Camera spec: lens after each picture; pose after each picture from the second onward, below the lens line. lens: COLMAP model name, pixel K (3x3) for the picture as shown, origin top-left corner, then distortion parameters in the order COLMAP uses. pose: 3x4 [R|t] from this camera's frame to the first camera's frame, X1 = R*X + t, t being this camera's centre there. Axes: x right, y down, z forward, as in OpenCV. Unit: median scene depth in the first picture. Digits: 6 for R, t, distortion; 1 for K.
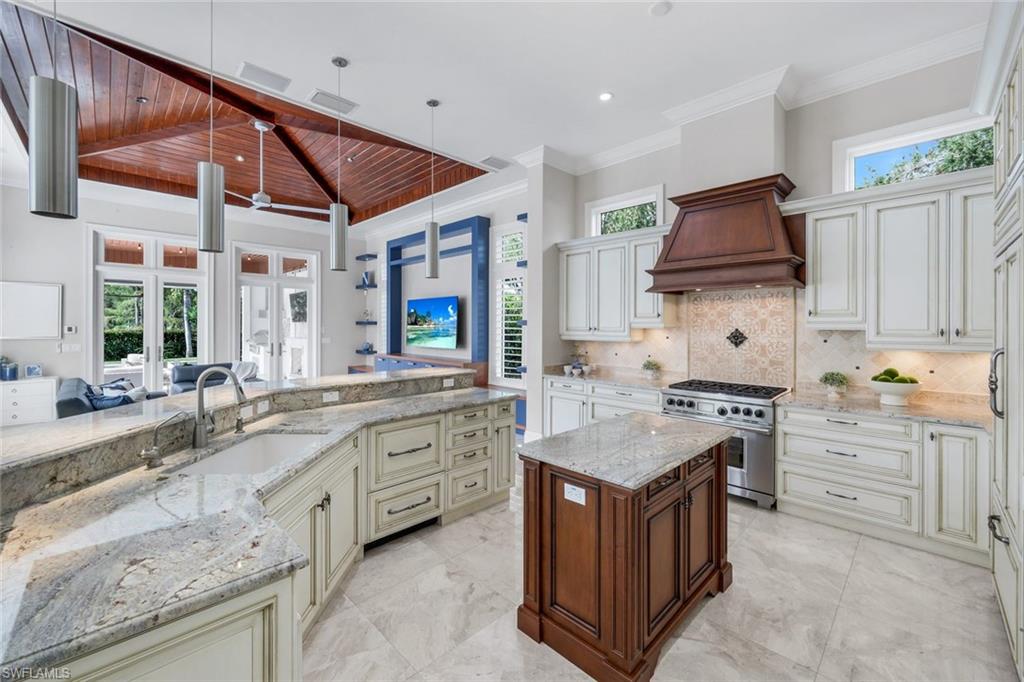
lens RADIAL K [[414.6, 0, 508.0], [0, 414.6, 329.8], [0, 0, 1]] dist [-0.000534, 0.000876]
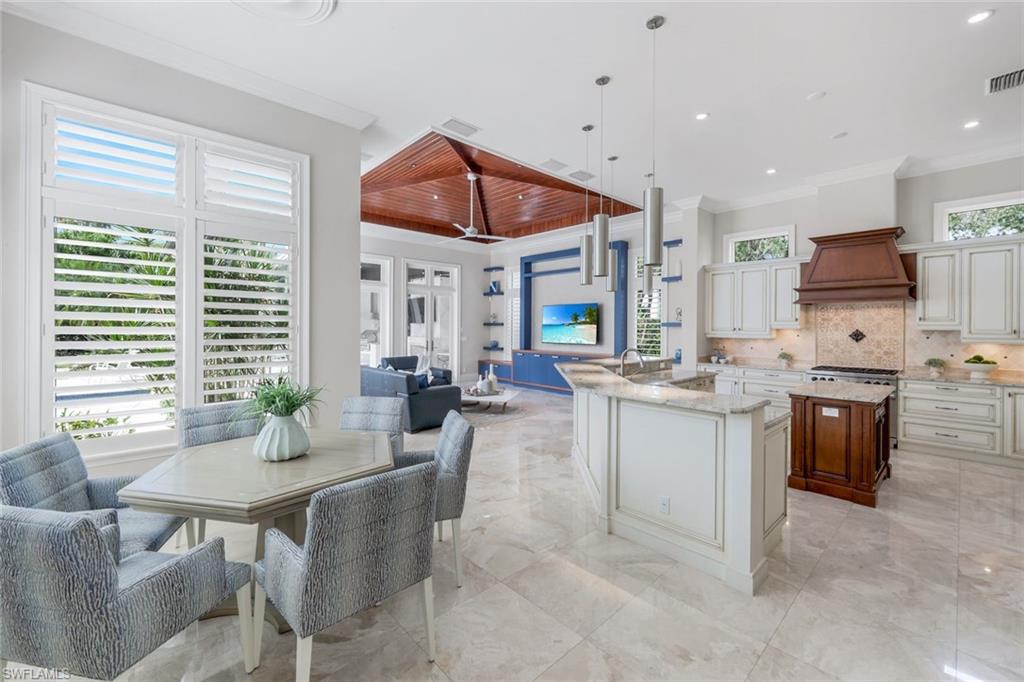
lens RADIAL K [[414.6, 0, 514.0], [0, 414.6, 331.3], [0, 0, 1]] dist [-0.000534, 0.000876]
pose [[0.999433, 0.002828, -0.033544, -0.622054], [-0.002767, 0.999994, 0.001865, 0.005067], [0.033549, -0.001771, 0.999435, -0.497997]]
